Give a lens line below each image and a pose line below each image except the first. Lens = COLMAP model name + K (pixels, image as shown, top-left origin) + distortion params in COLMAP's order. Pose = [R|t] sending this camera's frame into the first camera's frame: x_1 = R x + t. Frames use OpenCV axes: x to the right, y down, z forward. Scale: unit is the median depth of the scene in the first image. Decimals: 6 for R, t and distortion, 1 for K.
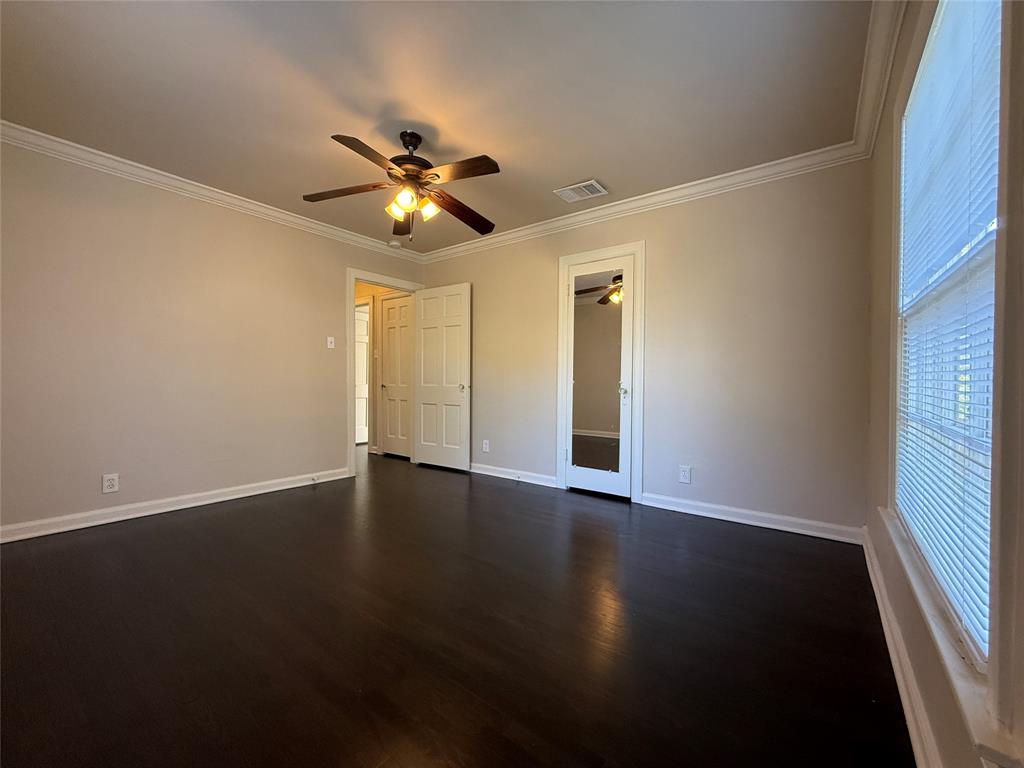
lens RADIAL K [[409.8, 0, 509.8], [0, 409.8, 385.7], [0, 0, 1]] dist [0.000933, 0.000242]
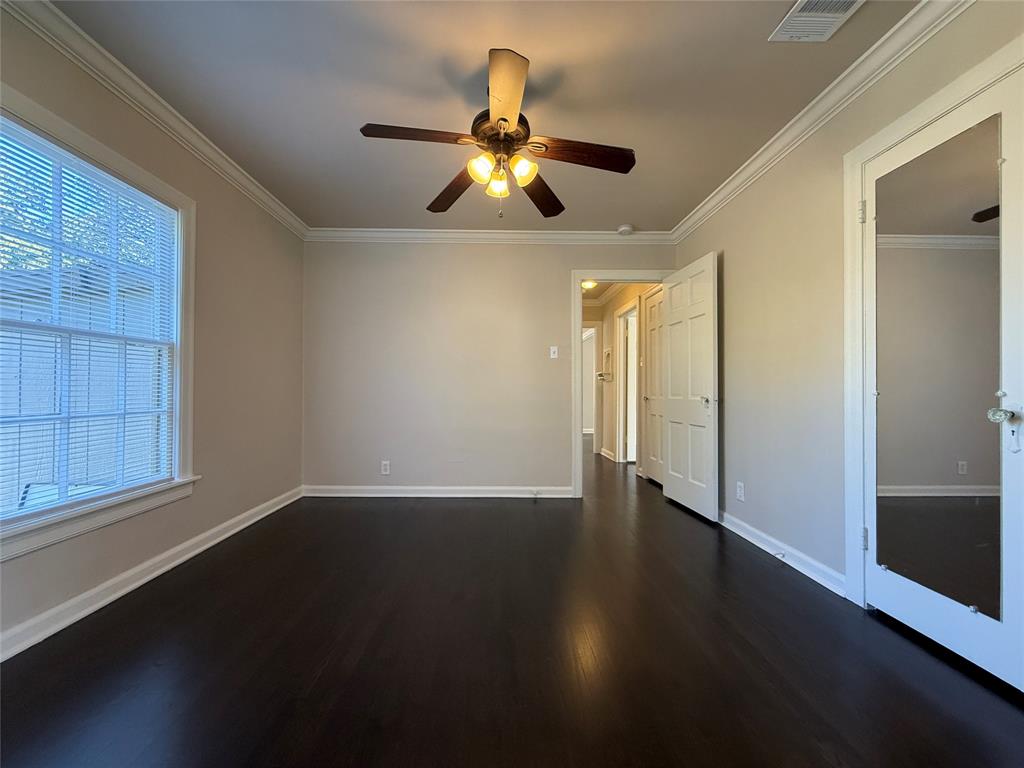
lens RADIAL K [[409.8, 0, 509.8], [0, 409.8, 385.7], [0, 0, 1]] dist [0.000933, 0.000242]
pose [[0.627590, -0.015454, -0.778390, 0.233914], [-0.008818, 0.999598, -0.026955, -0.000569], [0.778494, 0.023781, 0.627202, 0.313525]]
